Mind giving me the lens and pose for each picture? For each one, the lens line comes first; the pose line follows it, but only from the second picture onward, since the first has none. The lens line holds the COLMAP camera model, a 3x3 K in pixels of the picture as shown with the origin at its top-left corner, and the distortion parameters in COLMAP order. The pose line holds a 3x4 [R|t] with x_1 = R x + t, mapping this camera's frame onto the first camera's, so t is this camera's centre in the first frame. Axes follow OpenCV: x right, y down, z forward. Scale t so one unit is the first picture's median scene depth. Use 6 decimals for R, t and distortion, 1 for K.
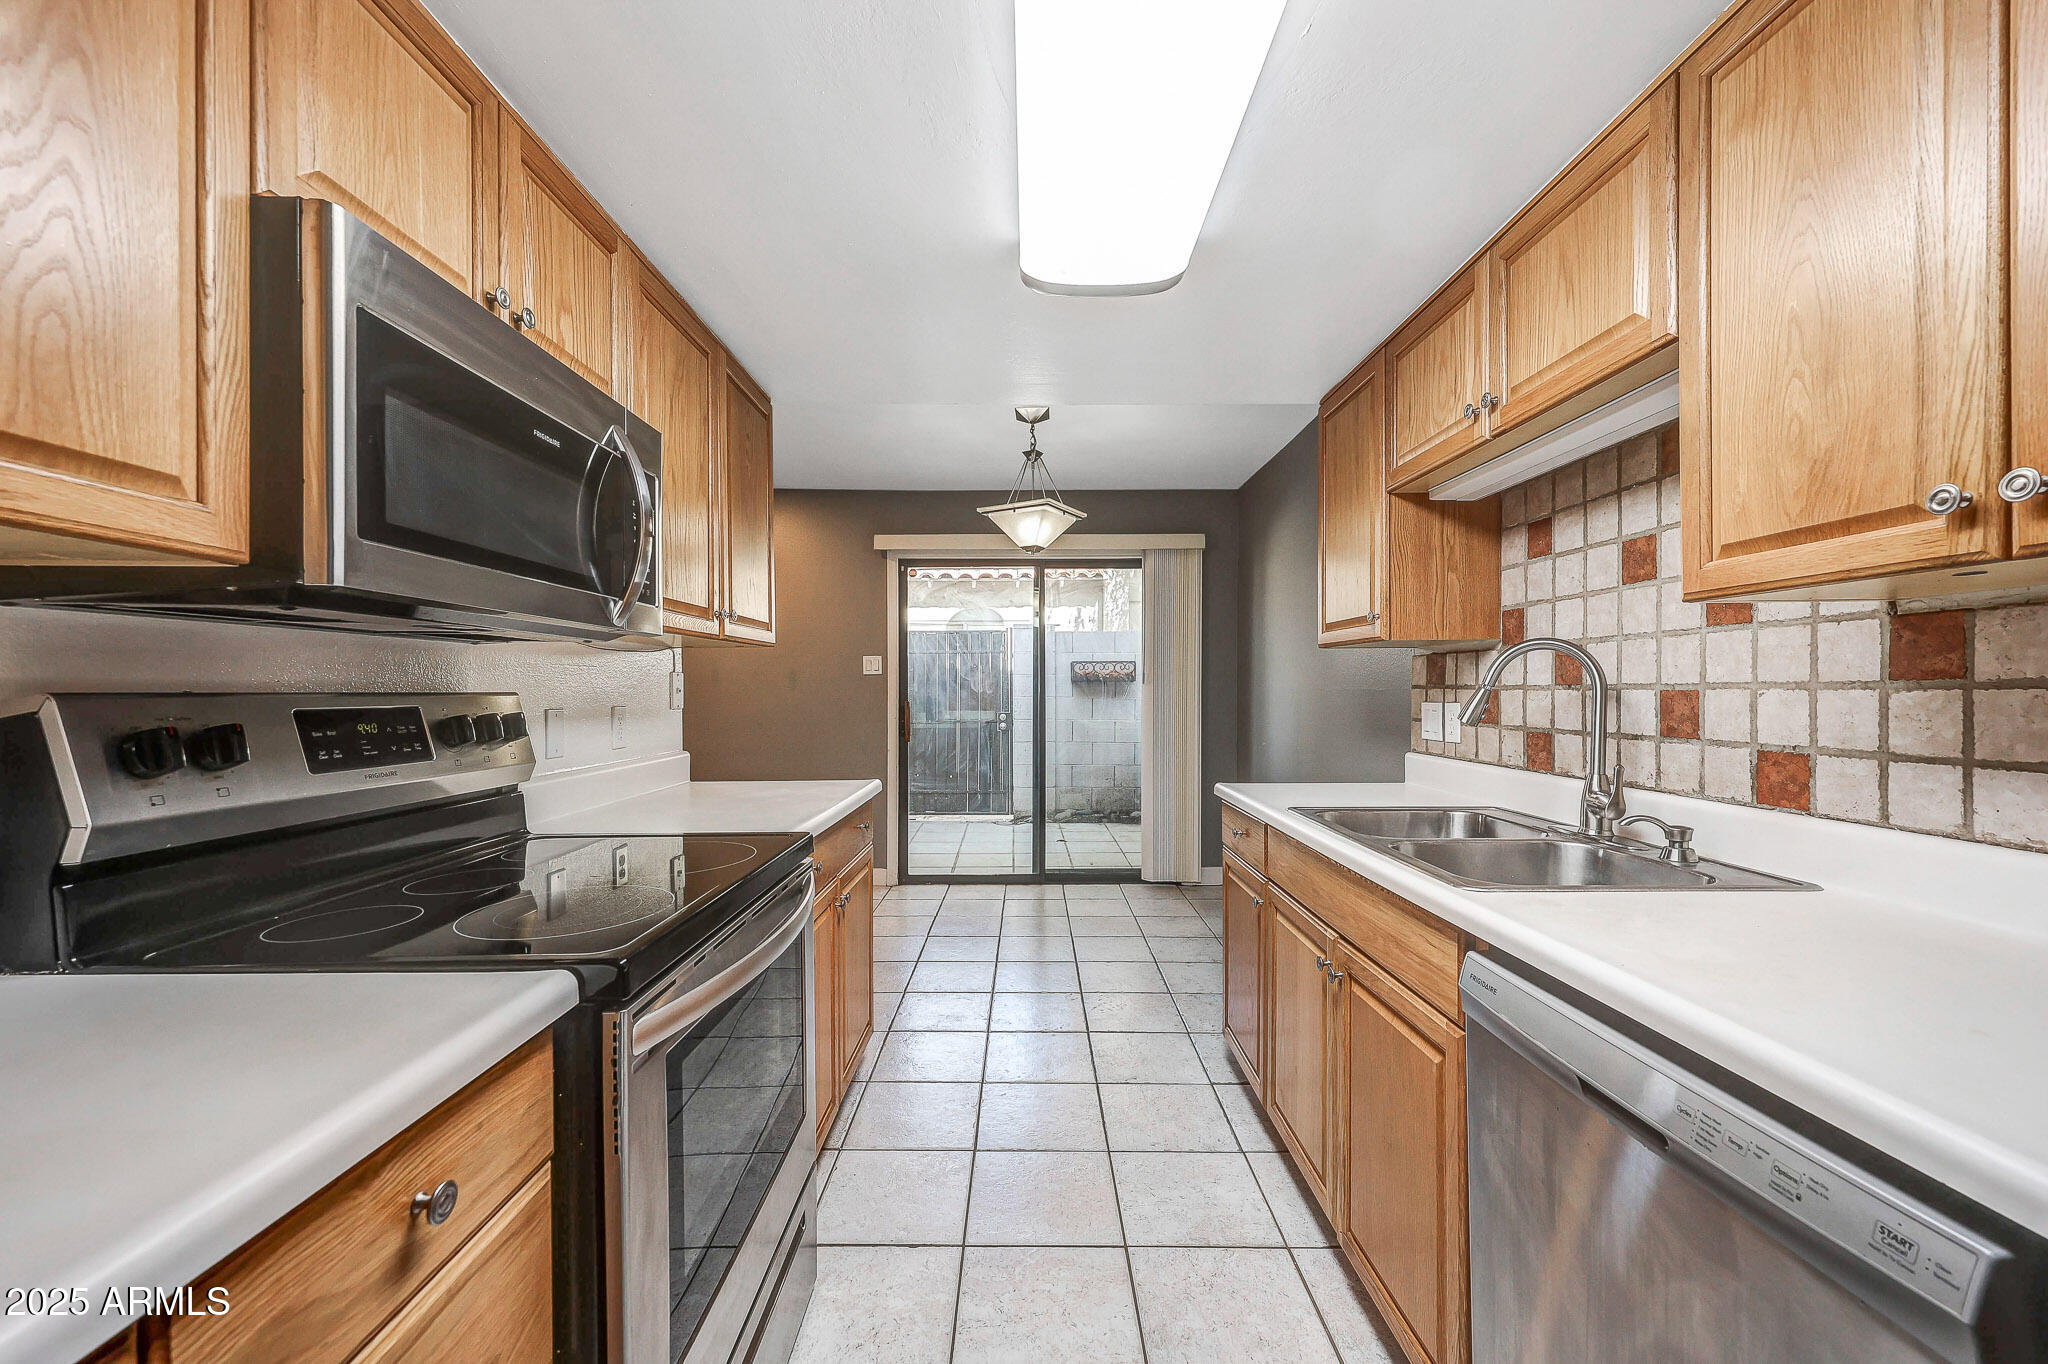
lens RADIAL K [[766.8, 0, 1008.0], [0, 766.8, 689.2], [0, 0, 1]] dist [0.002781, -0.000648]
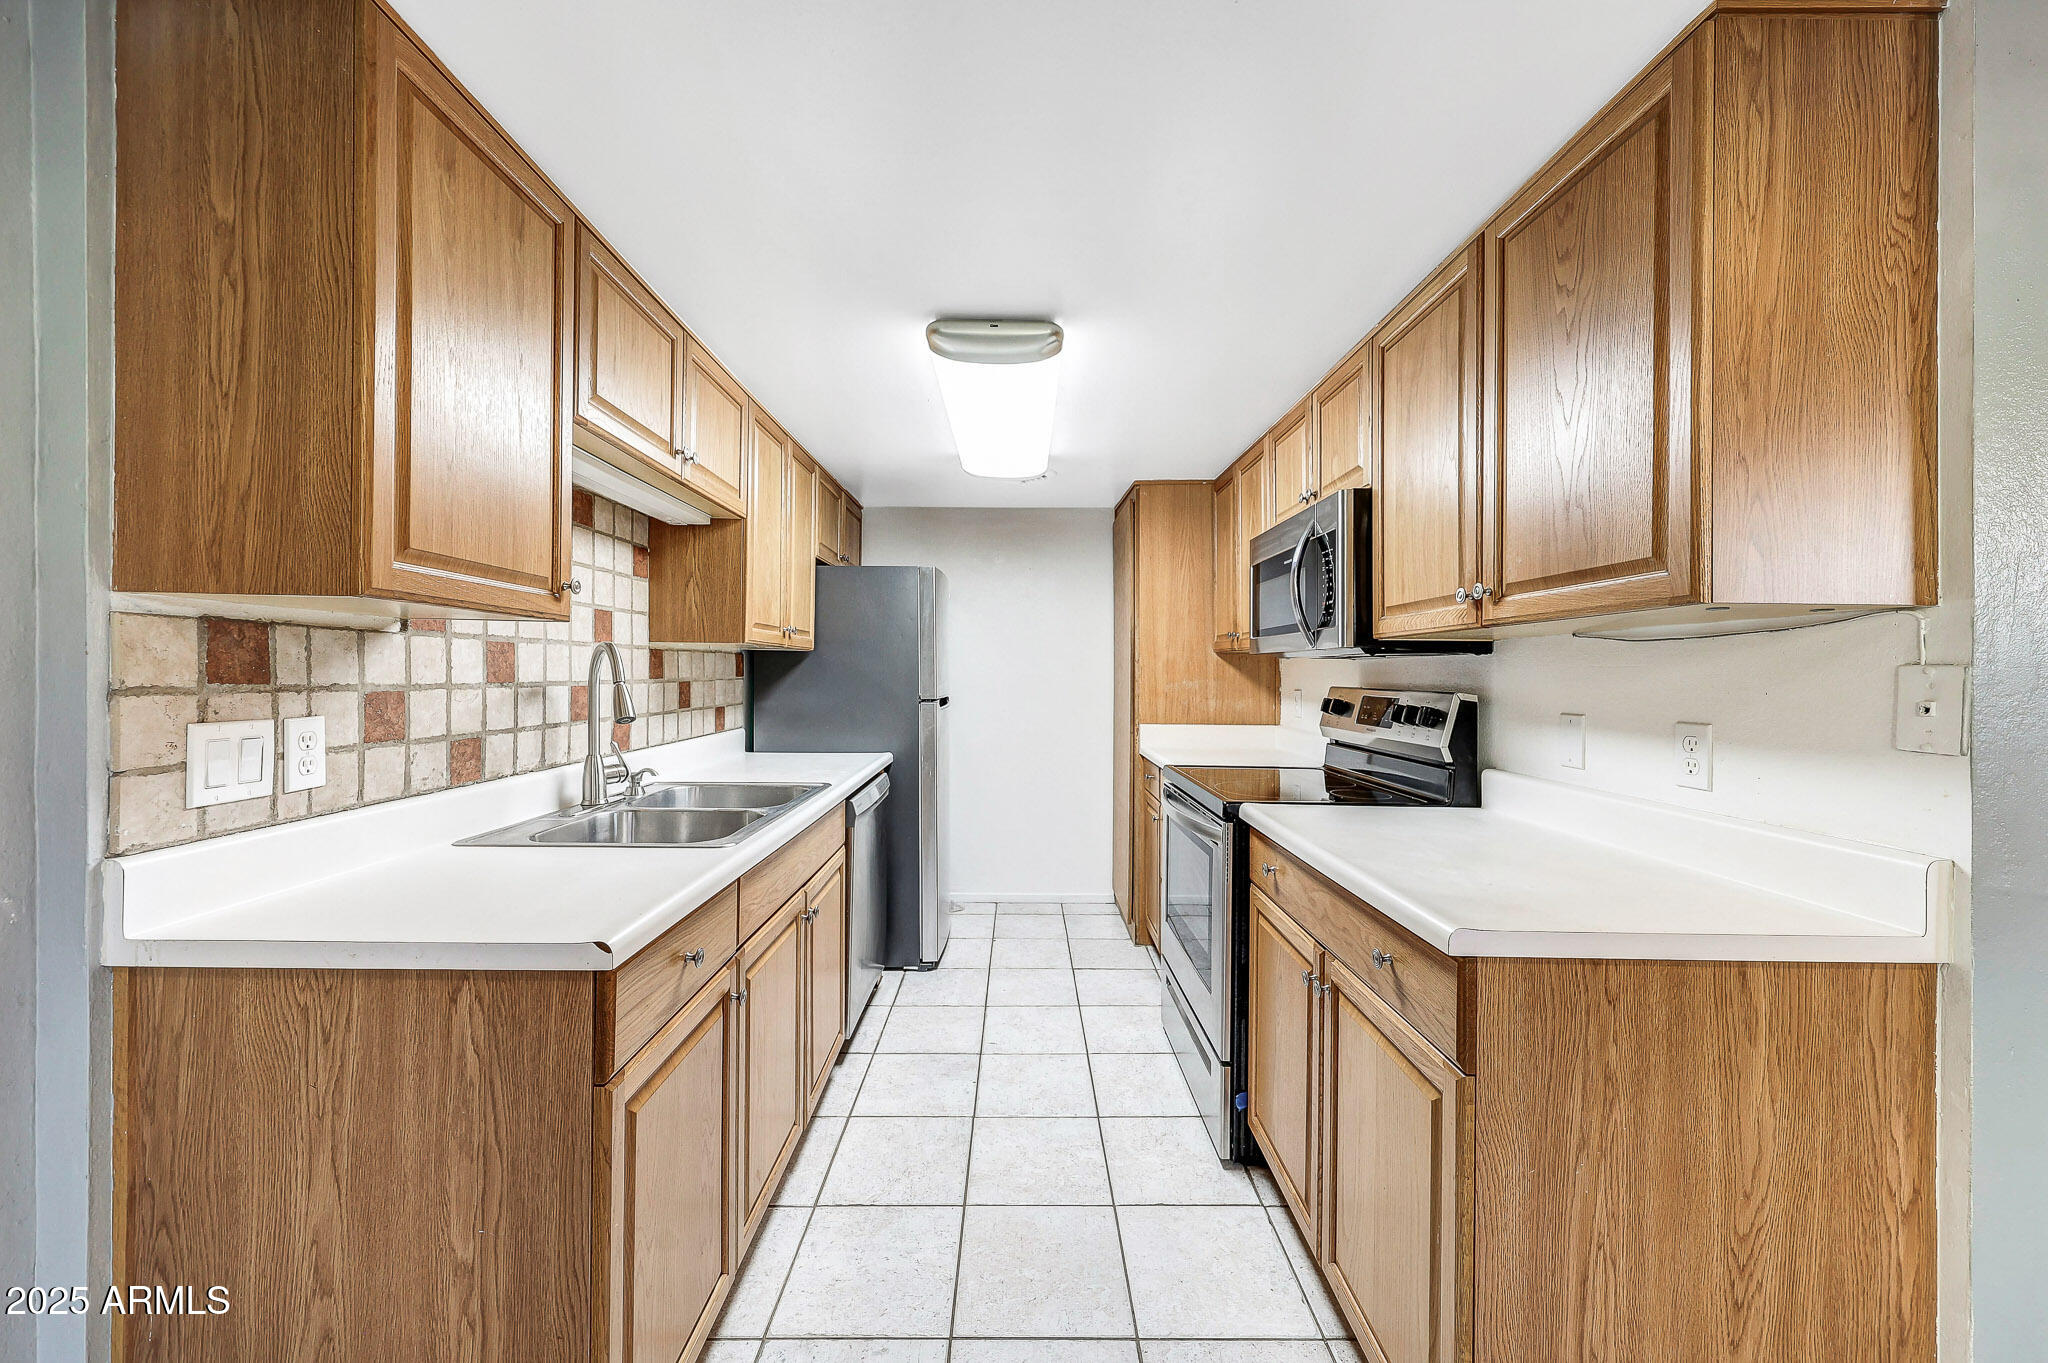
lens RADIAL K [[766.8, 0, 1024.0], [0, 766.8, 664.1], [0, 0, 1]] dist [0.002781, -0.000648]
pose [[-0.999495, -0.005702, -0.031257, 0.134911], [-0.005309, 0.999906, -0.012637, -0.026357], [0.031326, -0.012464, -0.999431, 2.580732]]
